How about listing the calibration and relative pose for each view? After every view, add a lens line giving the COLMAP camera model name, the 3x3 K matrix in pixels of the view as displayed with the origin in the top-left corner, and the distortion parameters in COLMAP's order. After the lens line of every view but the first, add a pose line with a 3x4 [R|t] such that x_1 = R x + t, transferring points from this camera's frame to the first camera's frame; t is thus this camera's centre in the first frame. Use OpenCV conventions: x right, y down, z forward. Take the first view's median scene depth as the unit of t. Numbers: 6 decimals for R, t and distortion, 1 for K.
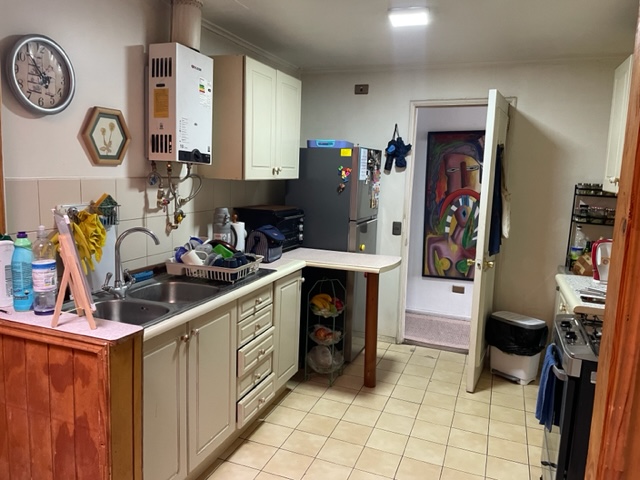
lens RADIAL K [[485.1, 0, 318.8], [0, 485.1, 238.8], [0, 0, 1]] dist [0.061976, -0.078657]
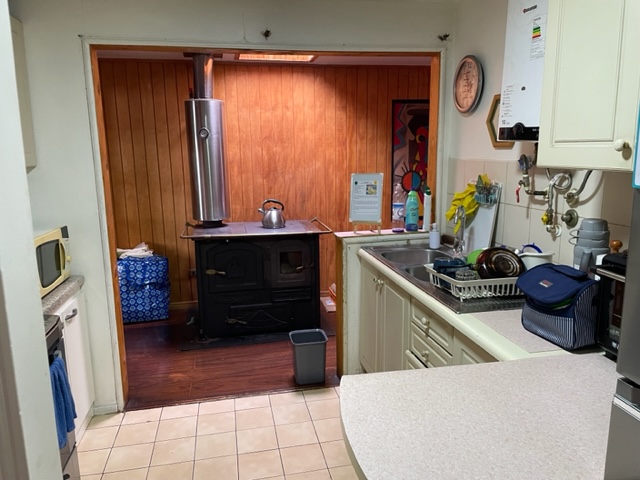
lens RADIAL K [[485.1, 0, 320.6], [0, 485.1, 239.7], [0, 0, 1]] dist [0.061976, -0.078657]
pose [[-0.854205, 0.072527, -0.514854, 0.413550], [-0.093303, 0.952766, 0.289017, -0.206694], [0.511497, 0.294917, -0.807090, 1.538327]]
